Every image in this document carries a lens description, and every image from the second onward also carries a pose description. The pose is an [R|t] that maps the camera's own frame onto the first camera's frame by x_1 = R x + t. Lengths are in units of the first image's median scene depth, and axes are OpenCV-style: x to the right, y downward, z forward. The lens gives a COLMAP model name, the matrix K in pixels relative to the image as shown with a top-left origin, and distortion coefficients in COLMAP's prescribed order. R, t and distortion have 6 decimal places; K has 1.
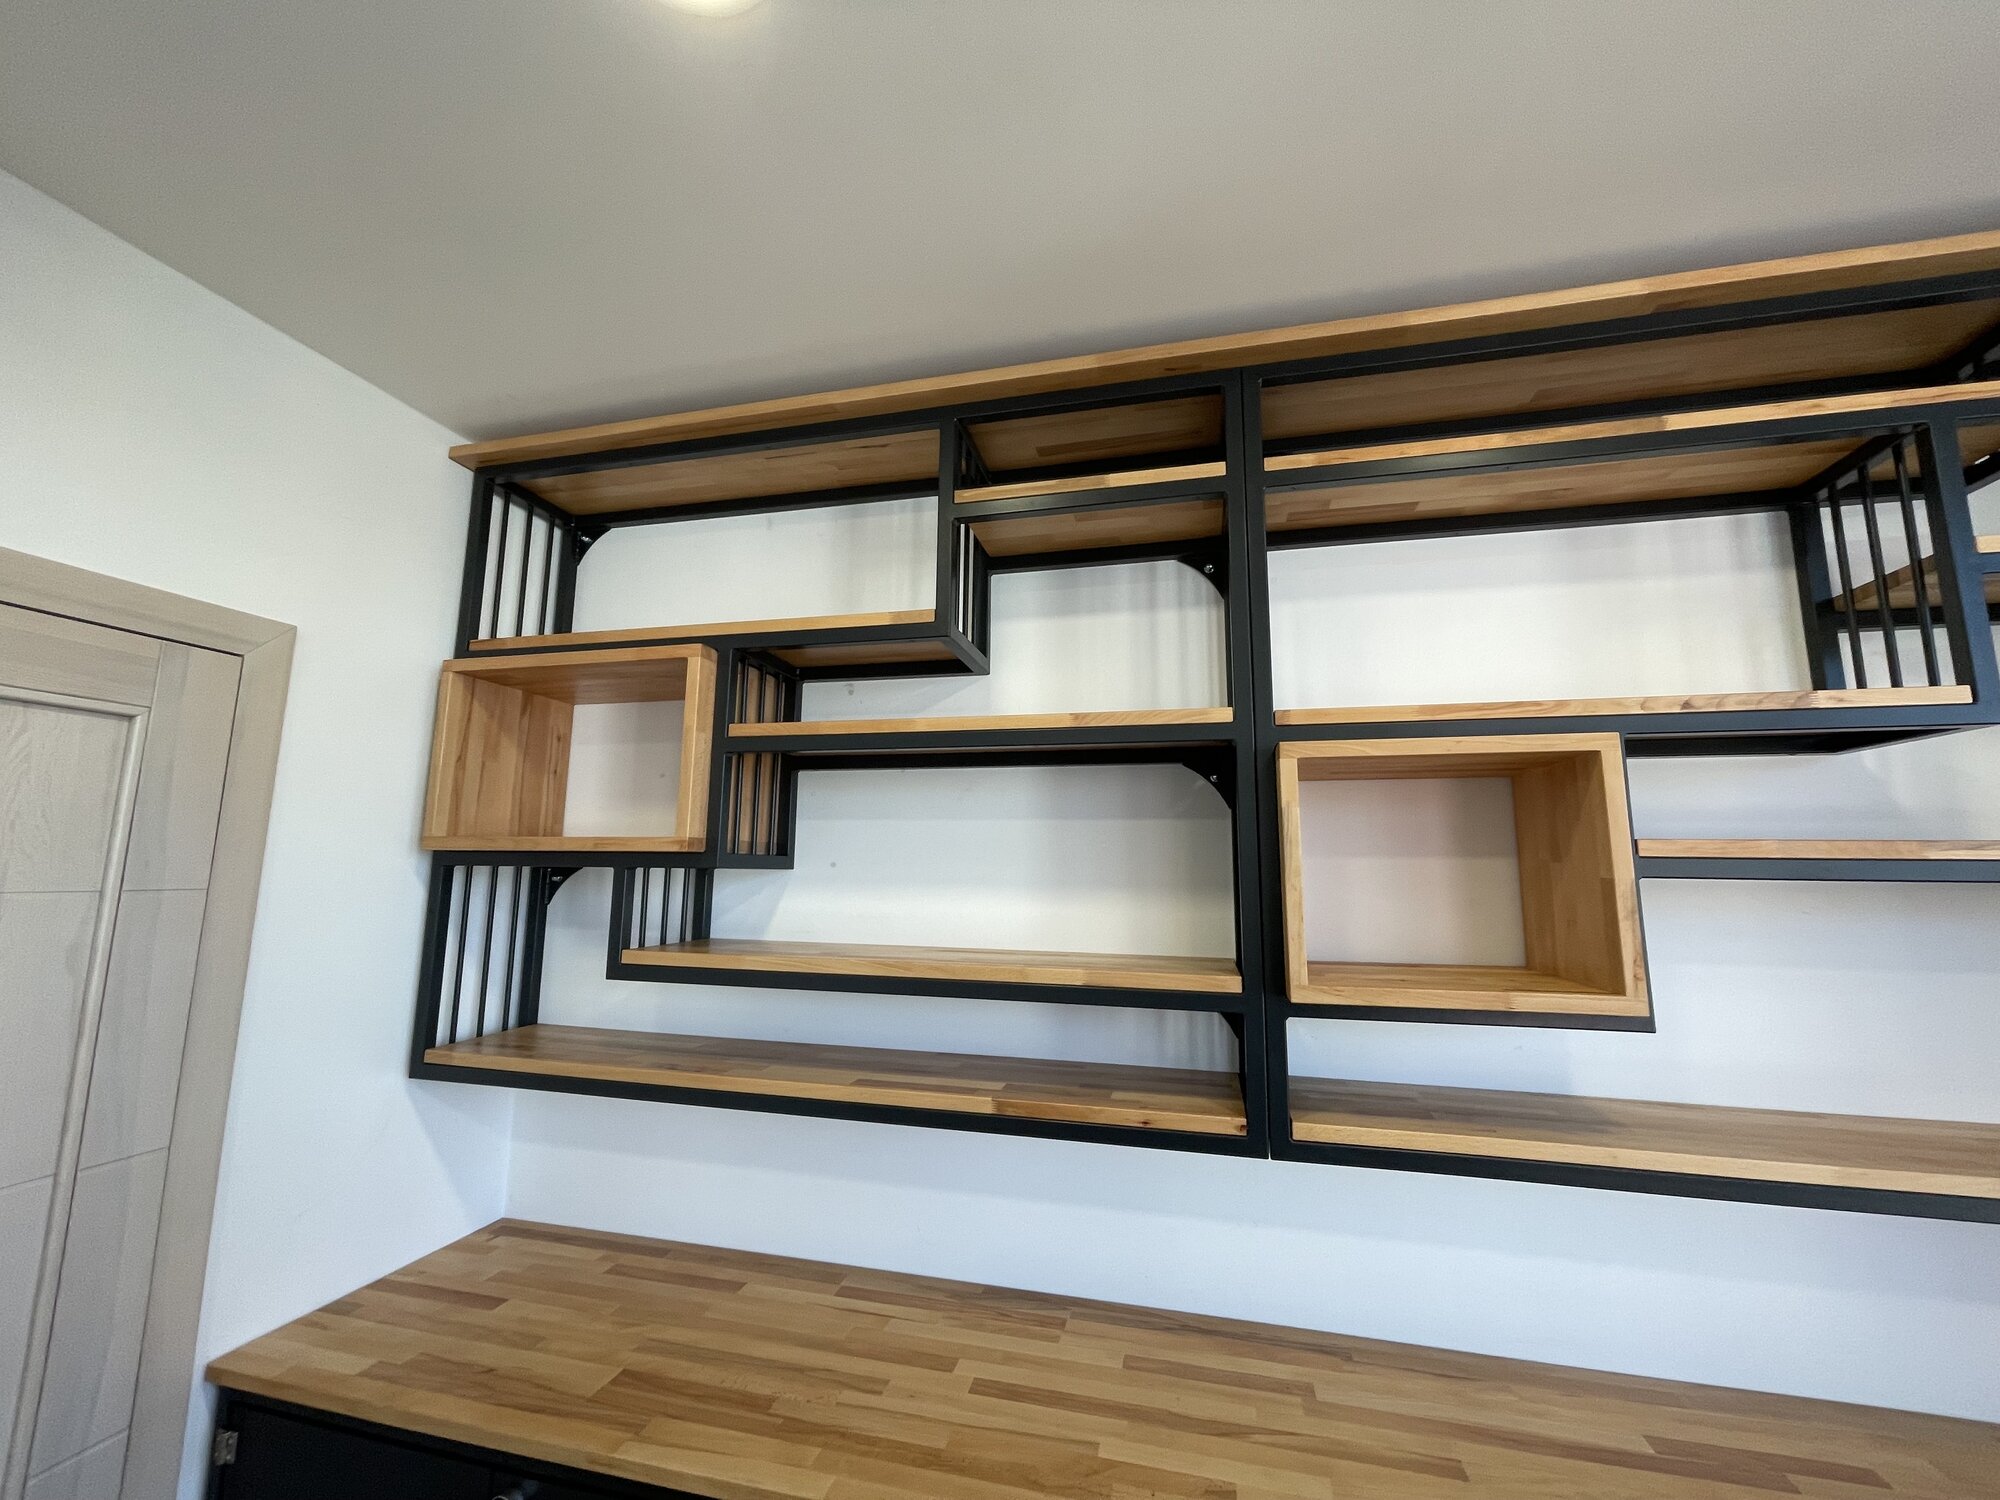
lens RADIAL K [[809.3, 0, 997.3], [0, 809.3, 748.6], [0, 0, 1]] dist [-0.004754, 0.000690]
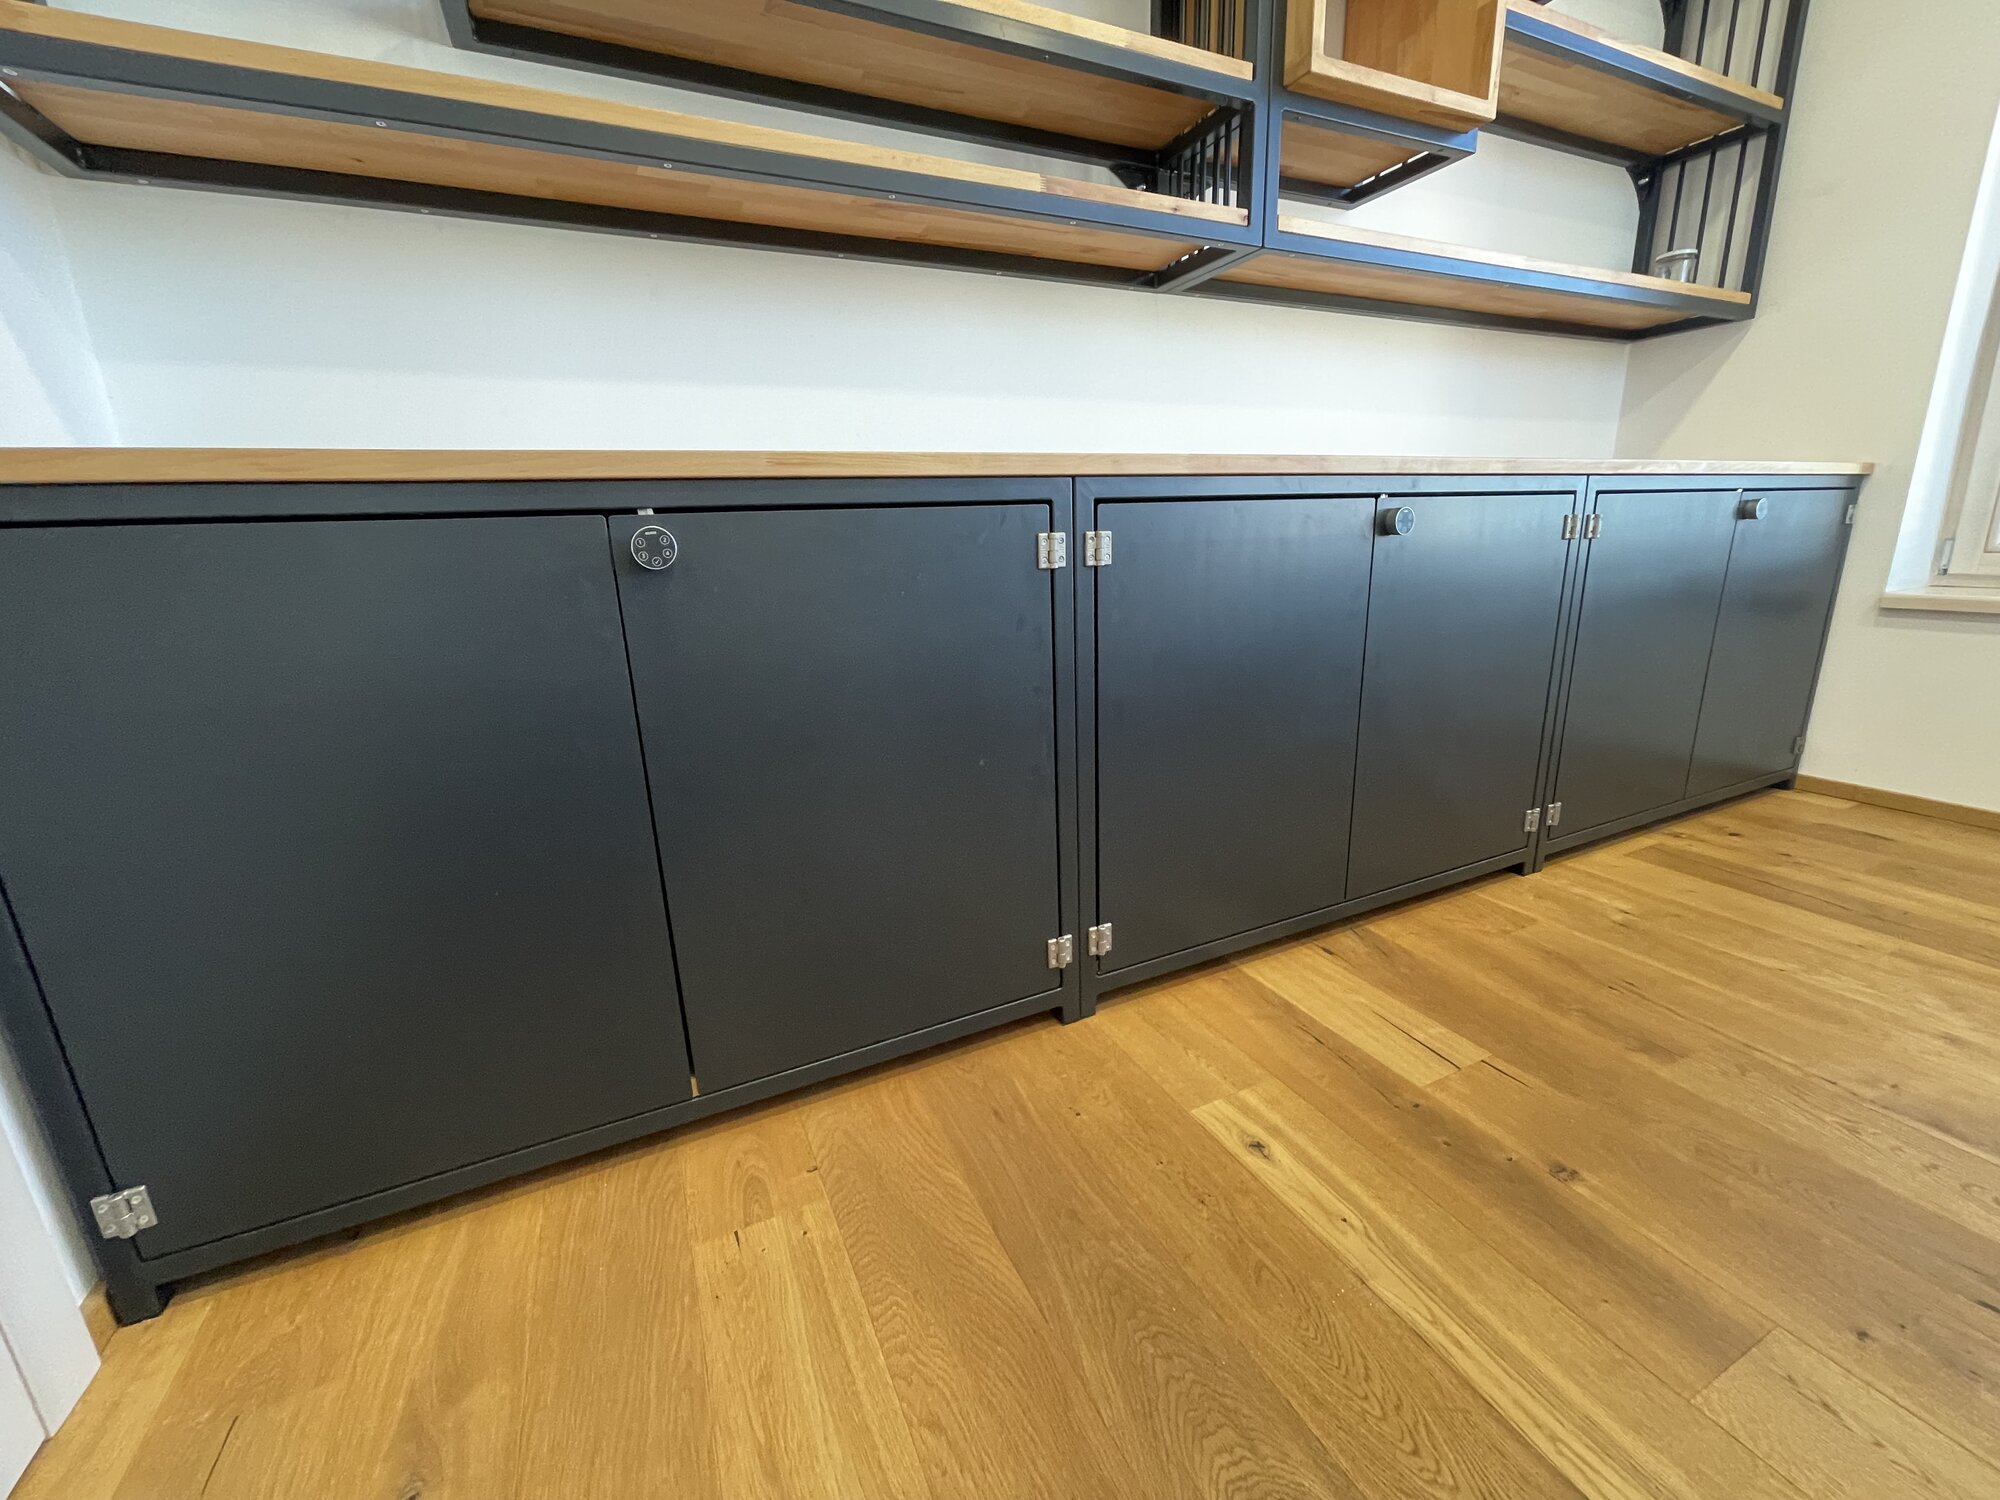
lens RADIAL K [[809.3, 0, 992.5], [0, 809.3, 754.6], [0, 0, 1]] dist [-0.004754, 0.000690]
pose [[0.770859, -0.203819, 0.603519, -0.685249], [-0.047318, 0.926491, 0.373330, 0.663553], [-0.635246, -0.316342, 0.704549, 0.181766]]
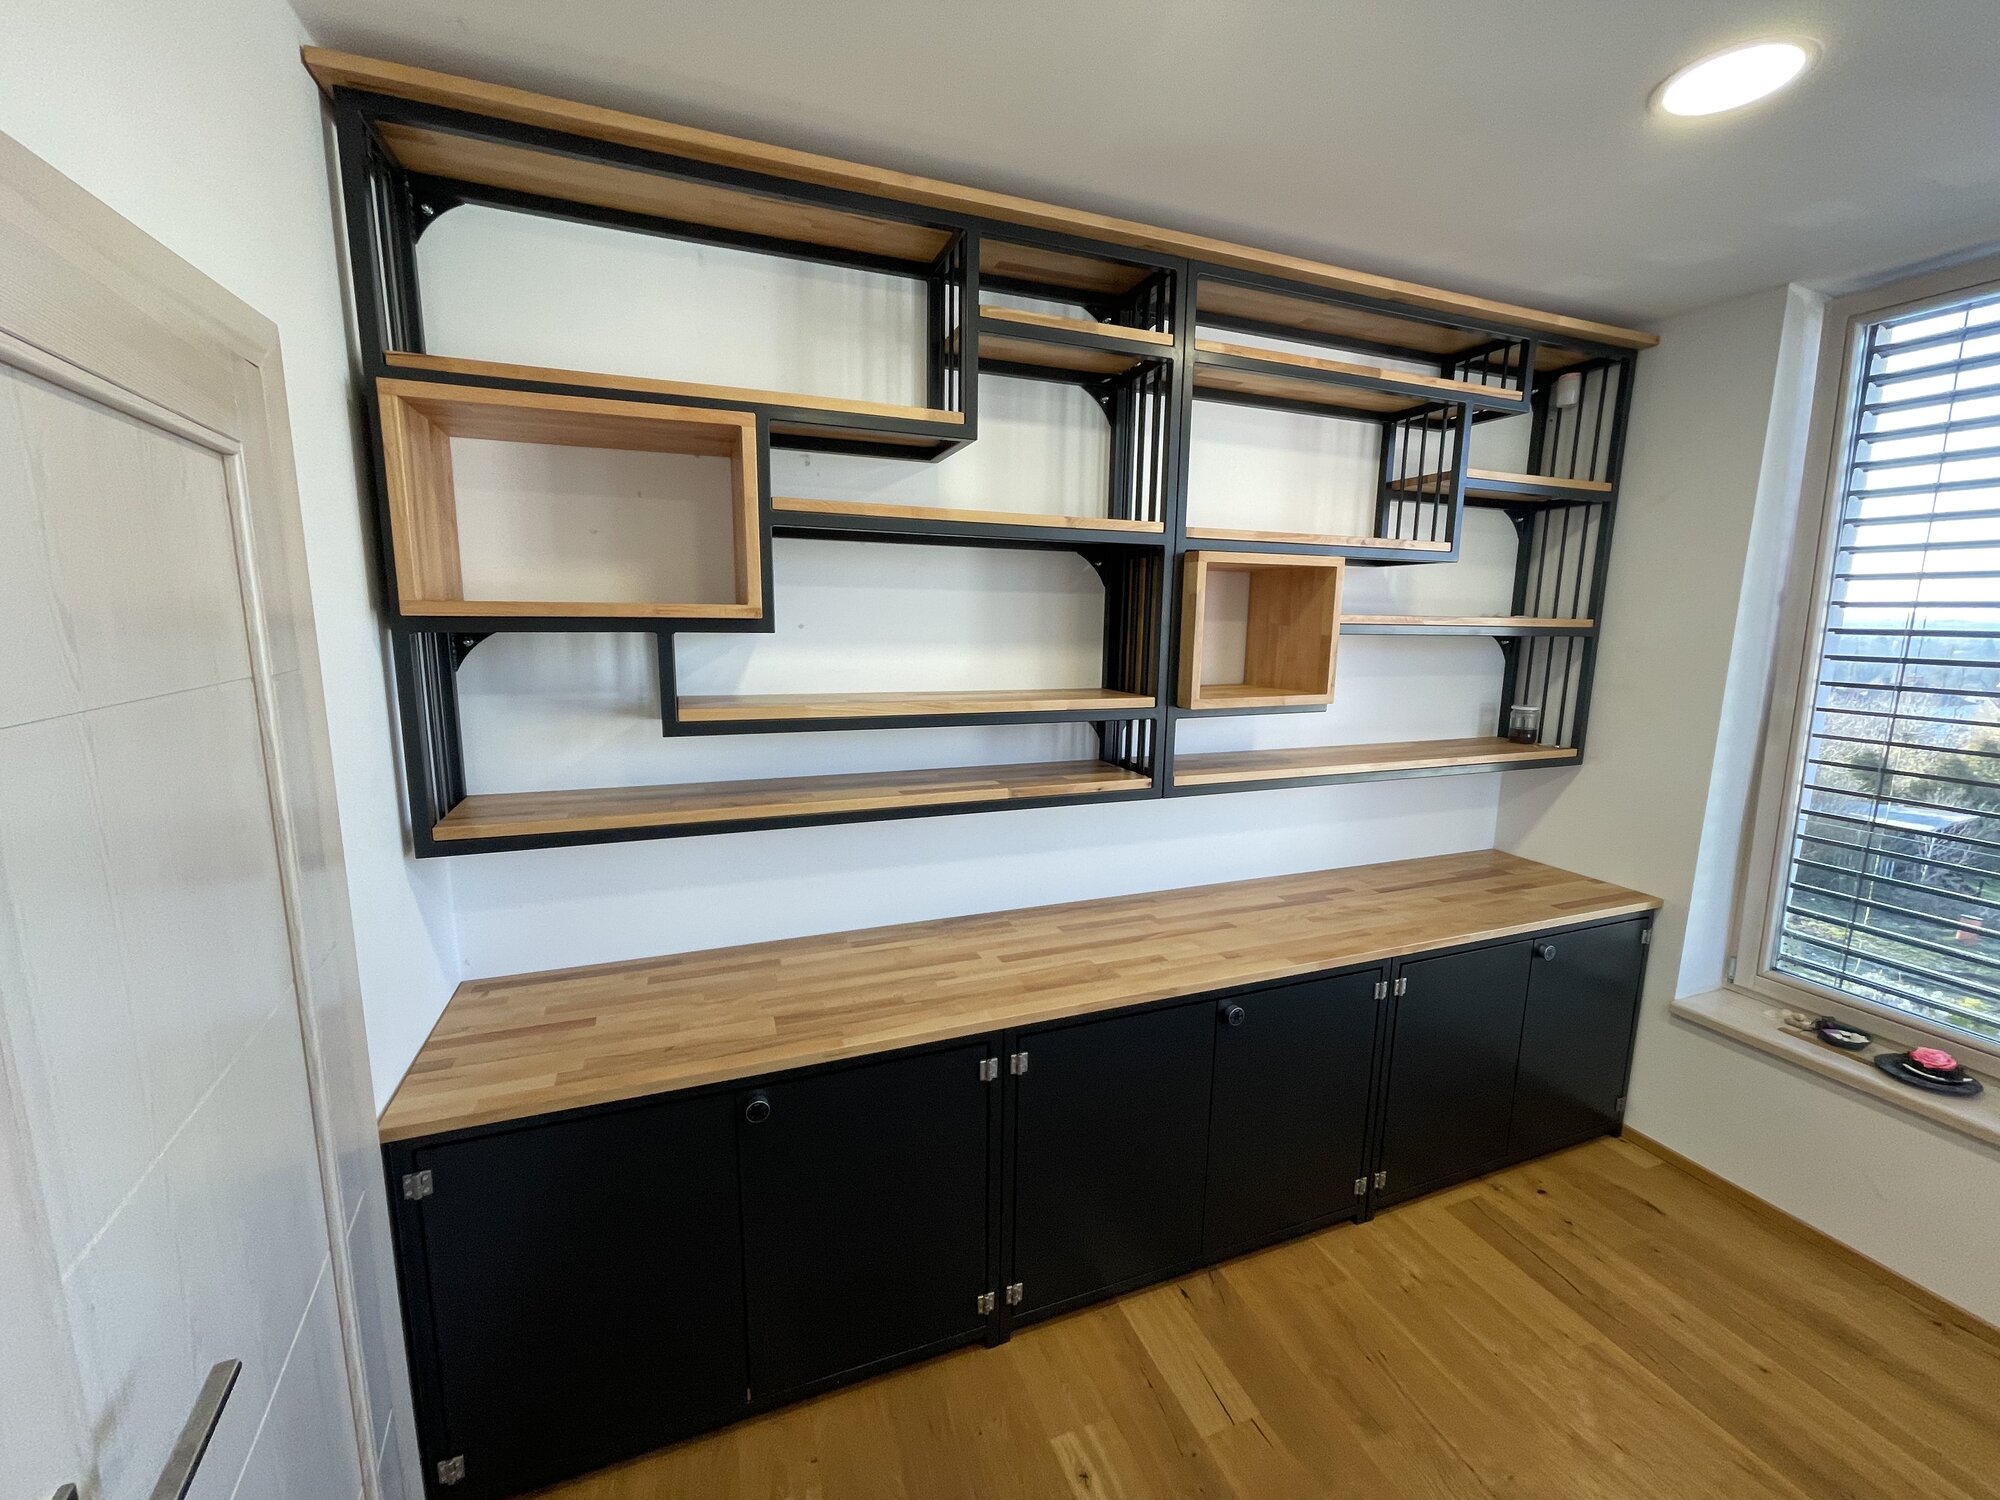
lens RADIAL K [[809.3, 0, 994.5], [0, 809.3, 749.2], [0, 0, 1]] dist [-0.004754, 0.000690]
pose [[0.816455, -0.095378, 0.569477, -0.803765], [-0.088488, 0.953945, 0.286634, -0.049275], [-0.570588, -0.284416, 0.770413, -0.084547]]
